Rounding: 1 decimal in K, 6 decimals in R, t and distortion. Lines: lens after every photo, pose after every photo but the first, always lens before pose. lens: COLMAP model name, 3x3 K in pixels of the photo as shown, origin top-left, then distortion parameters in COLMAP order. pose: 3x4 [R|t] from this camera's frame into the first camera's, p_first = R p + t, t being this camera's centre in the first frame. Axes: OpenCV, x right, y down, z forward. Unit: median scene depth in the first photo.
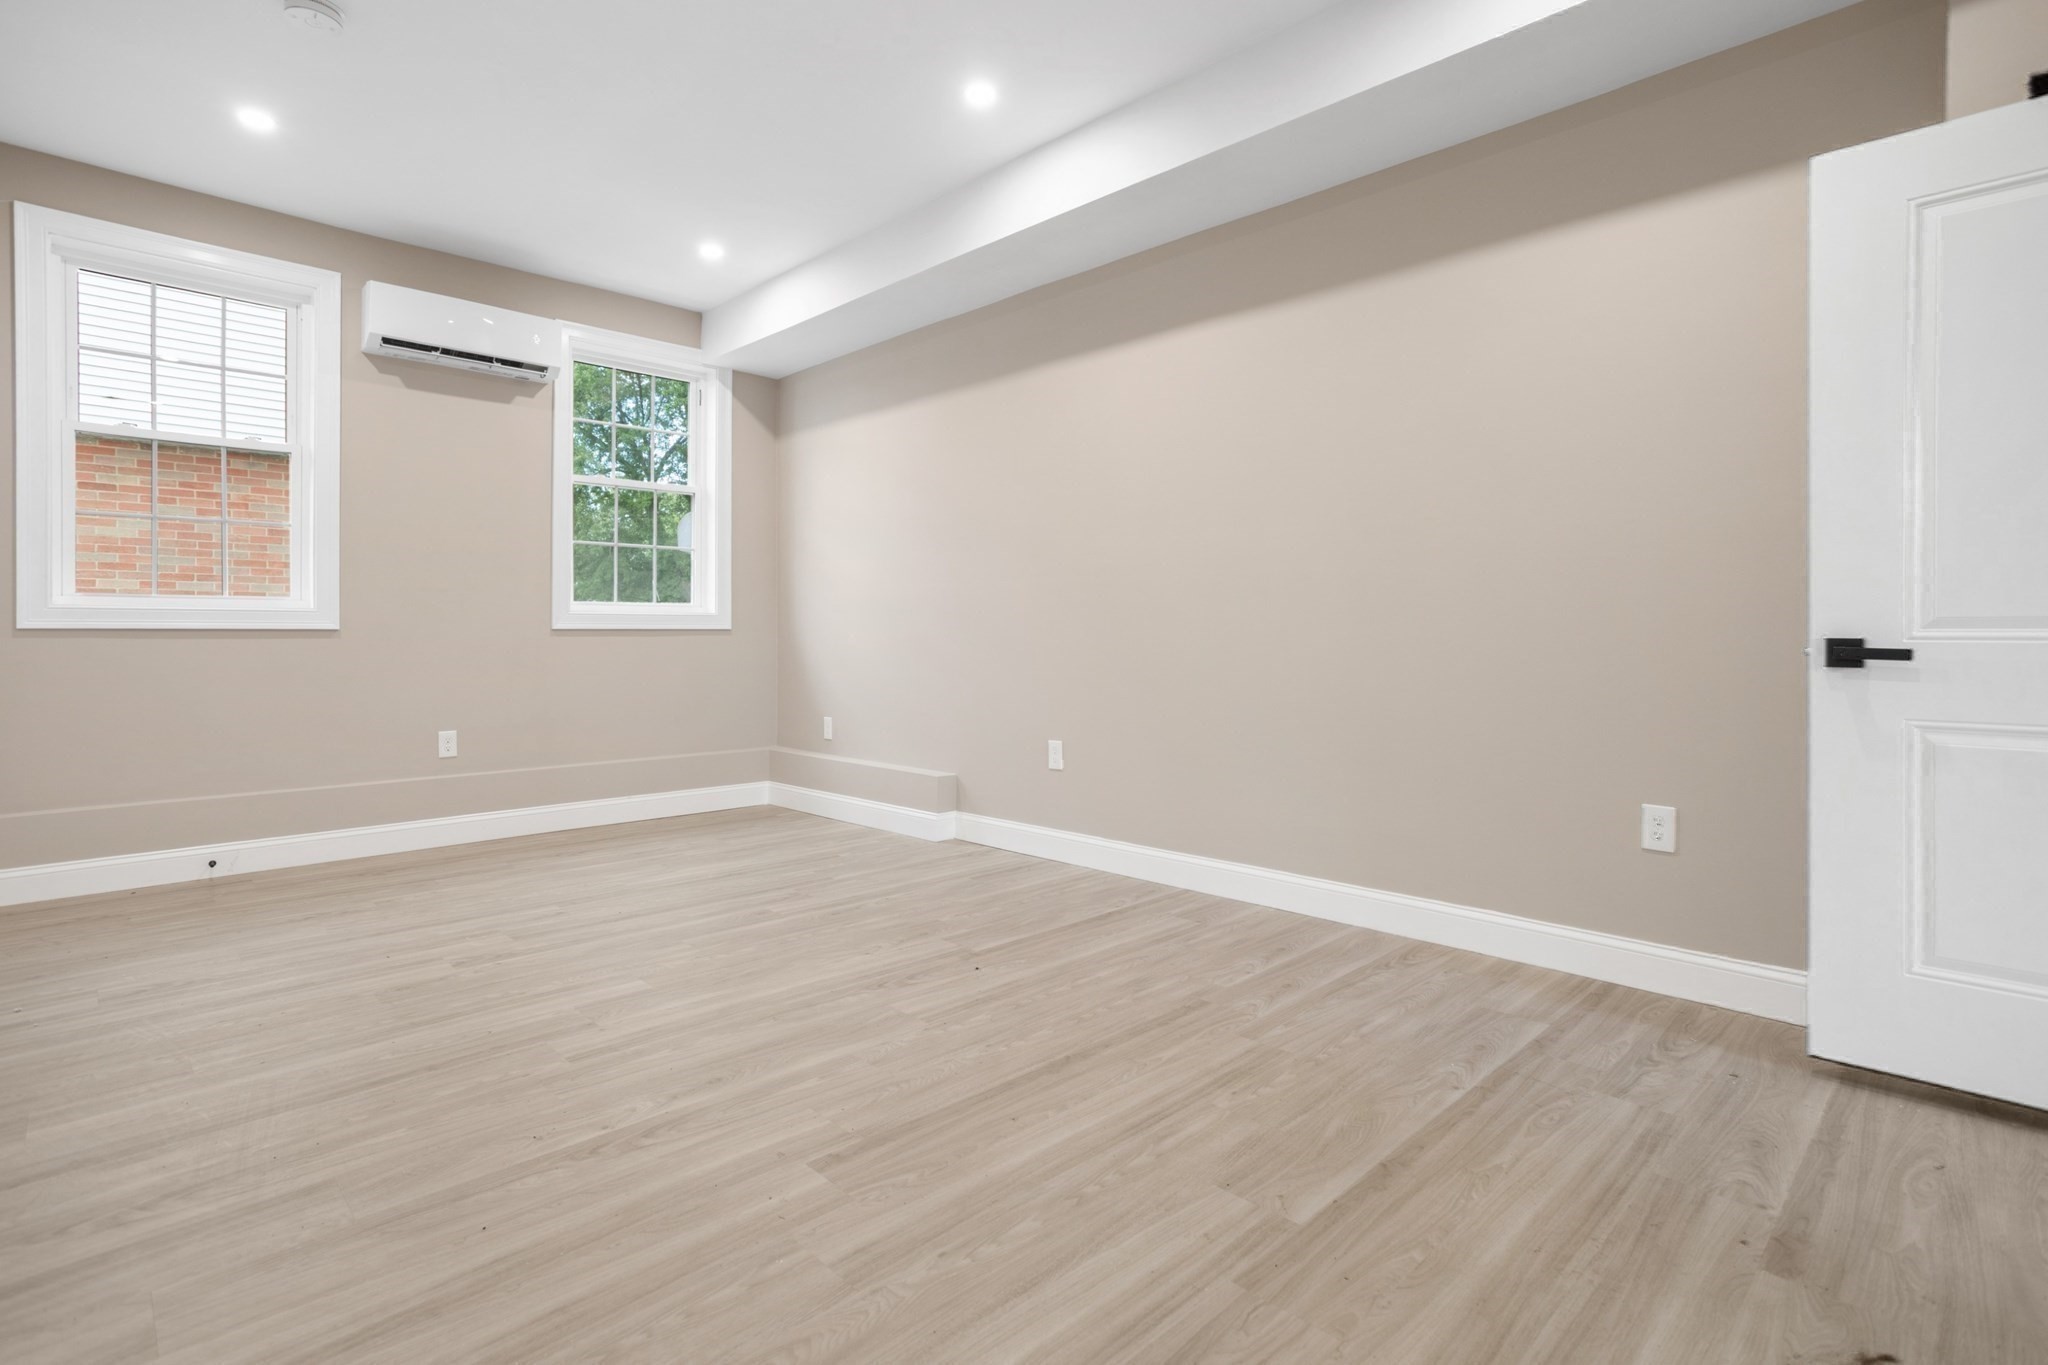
lens RADIAL K [[985.6, 0, 1054.1], [0, 985.6, 630.0], [0, 0, 1]] dist [-0.039442, 0.019295]
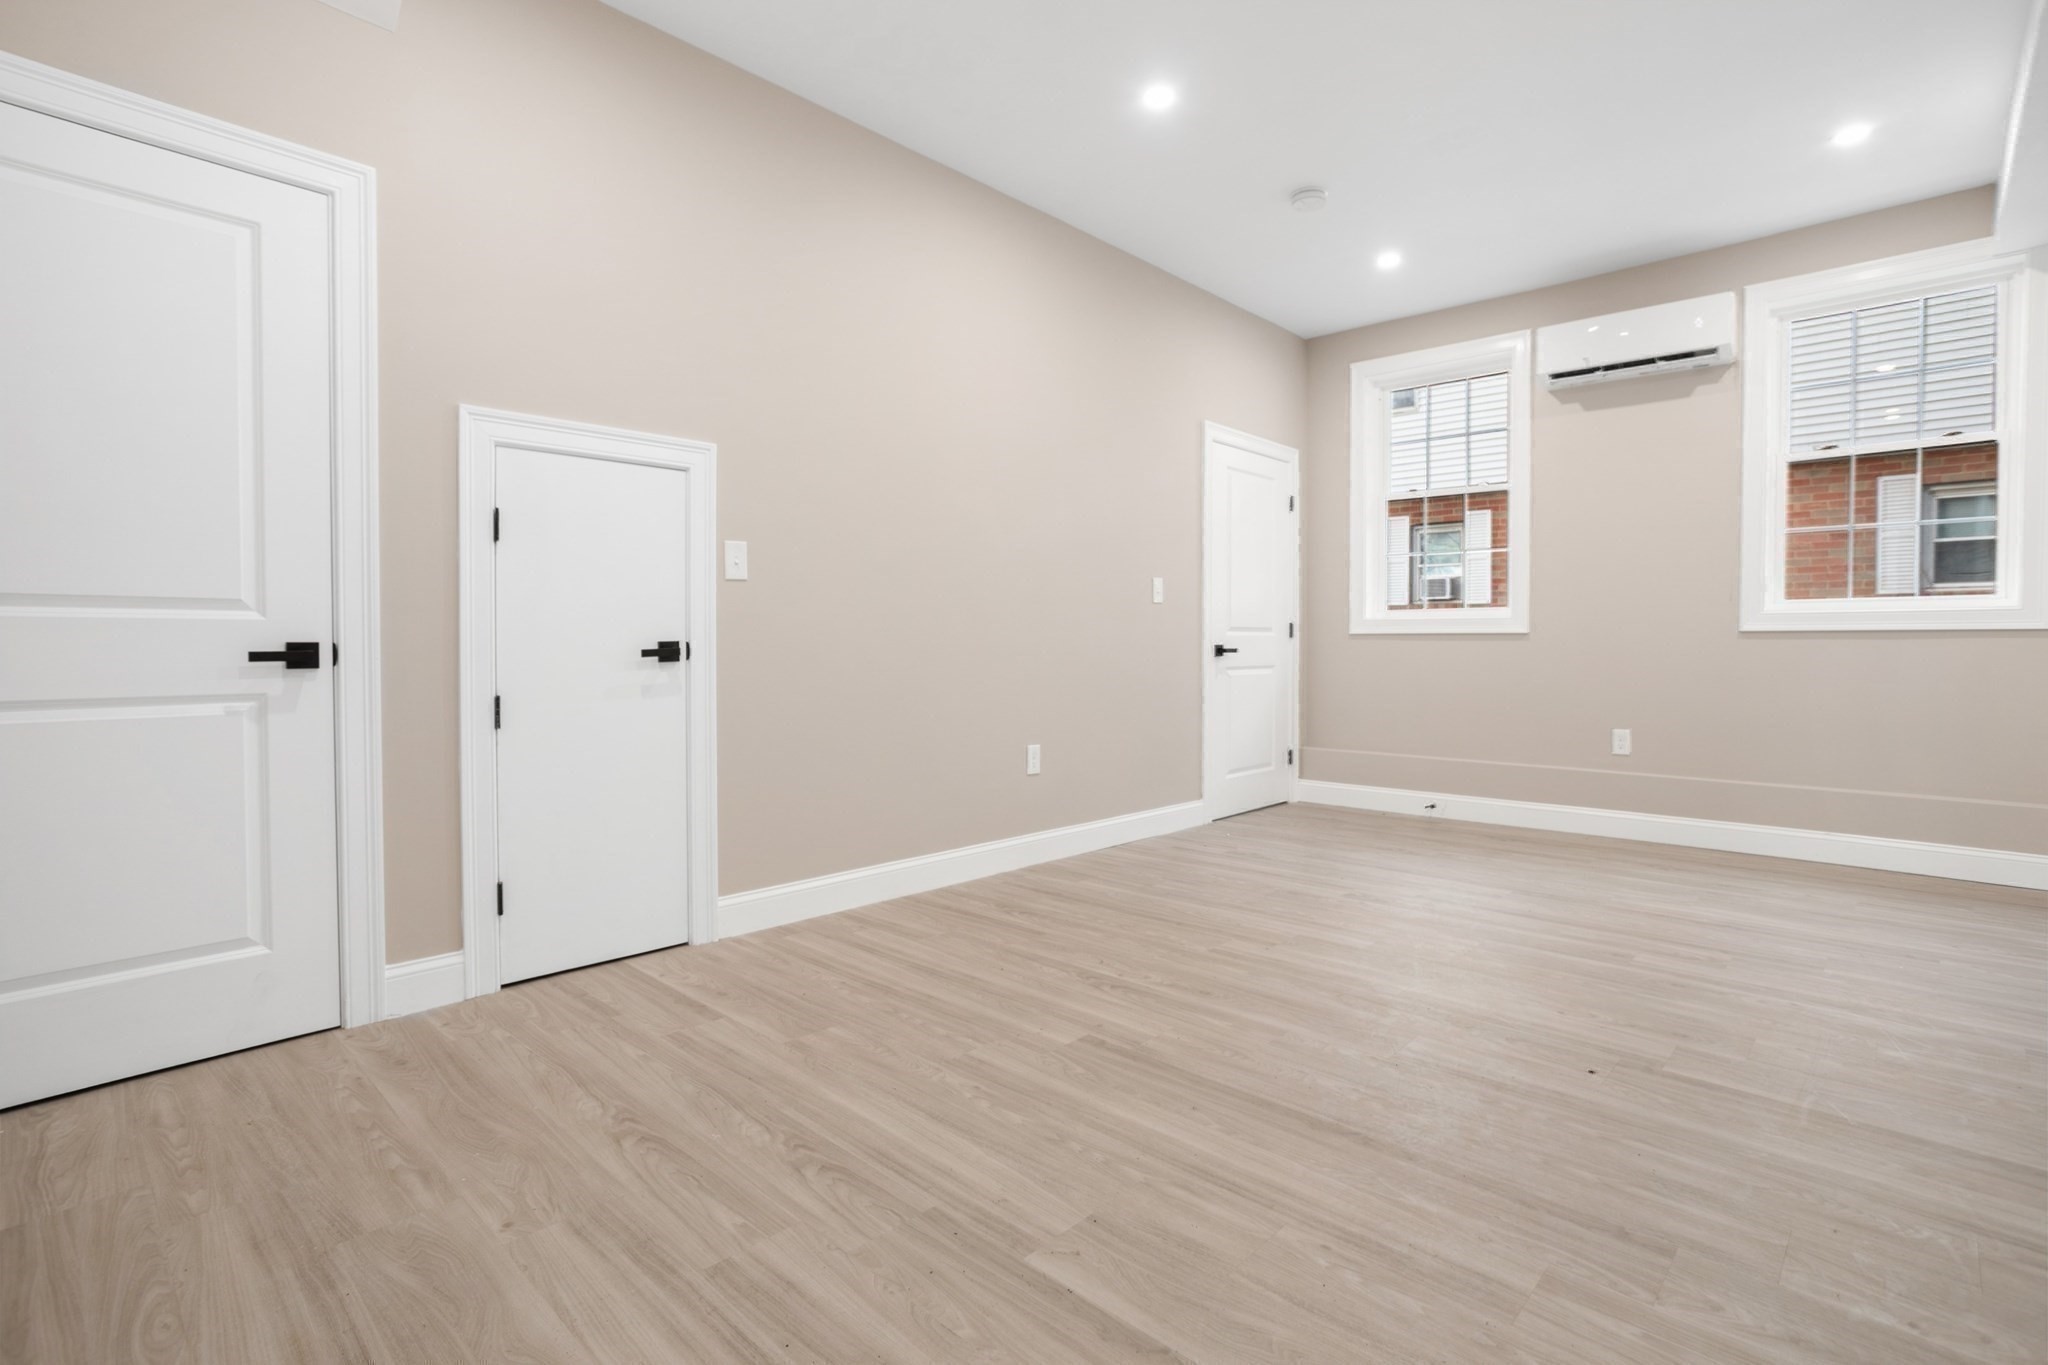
lens RADIAL K [[985.6, 0, 1032.3], [0, 985.6, 673.9], [0, 0, 1]] dist [-0.039442, 0.019295]
pose [[0.021919, 0.031282, -0.999270, 0.849506], [0.009084, 0.999463, 0.031487, 0.009638], [0.999718, -0.009767, 0.021623, 0.714180]]
